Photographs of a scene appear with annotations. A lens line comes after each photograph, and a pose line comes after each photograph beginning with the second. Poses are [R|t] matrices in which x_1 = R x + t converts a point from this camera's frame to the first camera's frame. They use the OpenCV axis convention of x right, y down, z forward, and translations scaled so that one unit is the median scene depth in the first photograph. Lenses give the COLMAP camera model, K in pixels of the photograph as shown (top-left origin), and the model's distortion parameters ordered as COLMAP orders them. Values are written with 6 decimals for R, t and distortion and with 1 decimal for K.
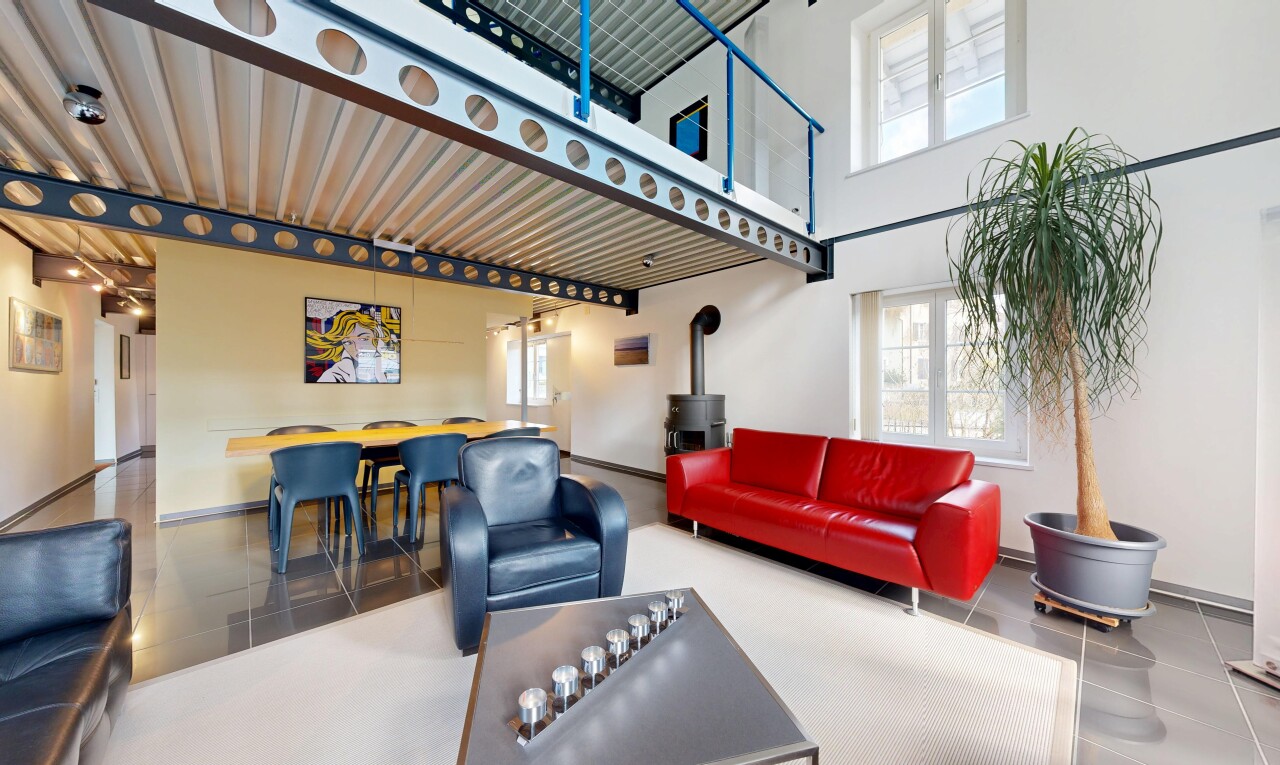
lens RADIAL K [[430.0, 0, 645.2], [0, 430.0, 386.1], [0, 0, 1]] dist [-0.008980, -0.000059]
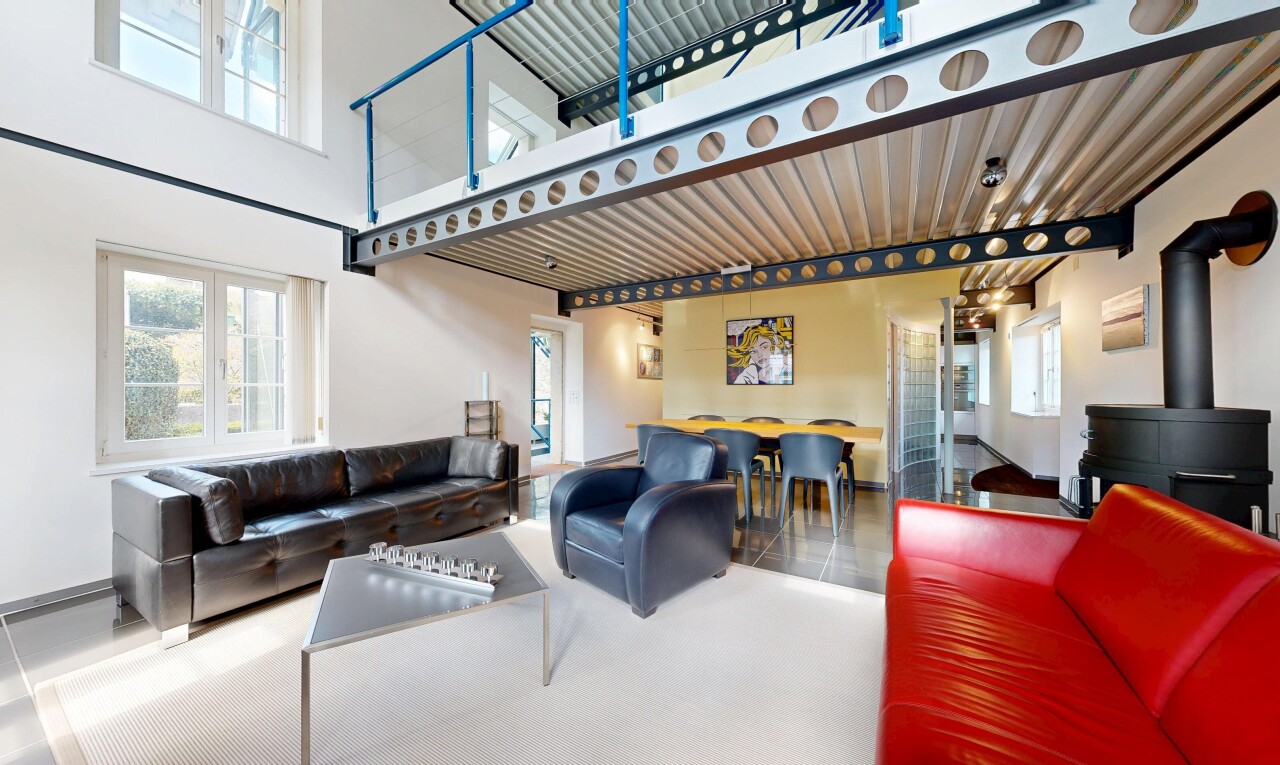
lens RADIAL K [[430.0, 0, 657.8], [0, 430.0, 333.6], [0, 0, 1]] dist [-0.008980, -0.000059]
pose [[0.298891, -0.118770, -0.946867, 0.403881], [-0.000242, 0.992215, -0.124534, 0.001187], [0.954287, 0.037451, 0.296536, 0.370235]]
